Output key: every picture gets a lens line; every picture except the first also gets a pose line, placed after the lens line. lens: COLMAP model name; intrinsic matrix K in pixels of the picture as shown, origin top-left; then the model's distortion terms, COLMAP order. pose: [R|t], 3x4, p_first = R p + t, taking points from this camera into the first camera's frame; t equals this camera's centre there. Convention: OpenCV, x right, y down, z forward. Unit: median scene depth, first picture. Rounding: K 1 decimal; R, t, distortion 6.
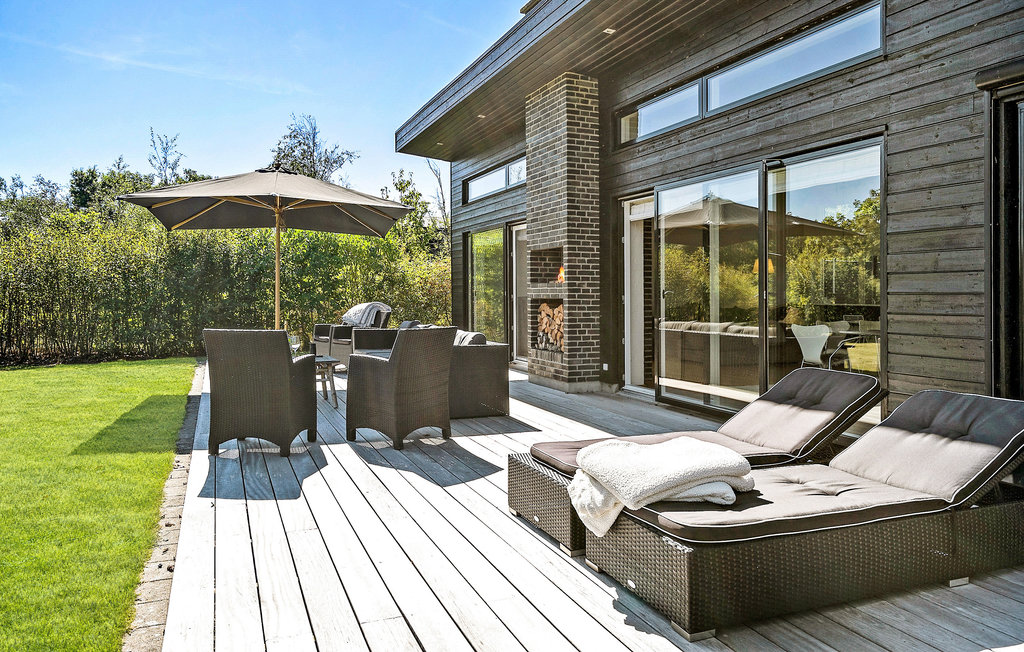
lens RADIAL K [[730.6, 0, 505.1], [0, 730.6, 282.2], [0, 0, 1]] dist [-0.001560, -0.000908]
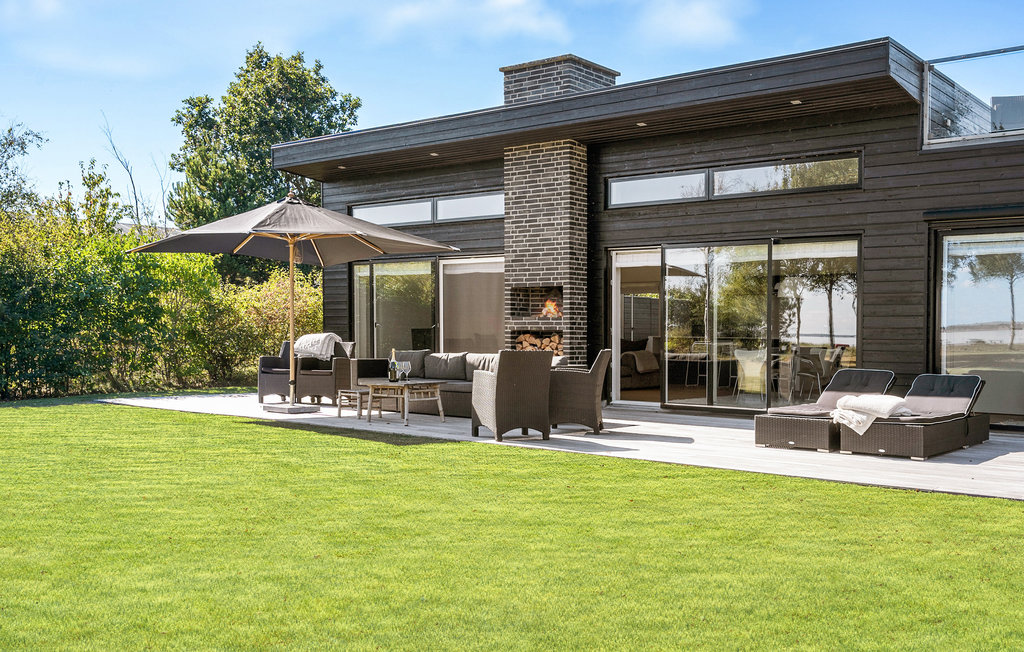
lens RADIAL K [[1041.0, 0, 512.2], [0, 1041.0, 334.9], [0, 0, 1]] dist [0.010503, 0.000000]
pose [[0.871343, 0.002529, 0.490668, -0.833557], [-0.014265, 0.999695, 0.020180, -0.002857], [-0.490468, -0.024583, 0.871113, -0.440356]]
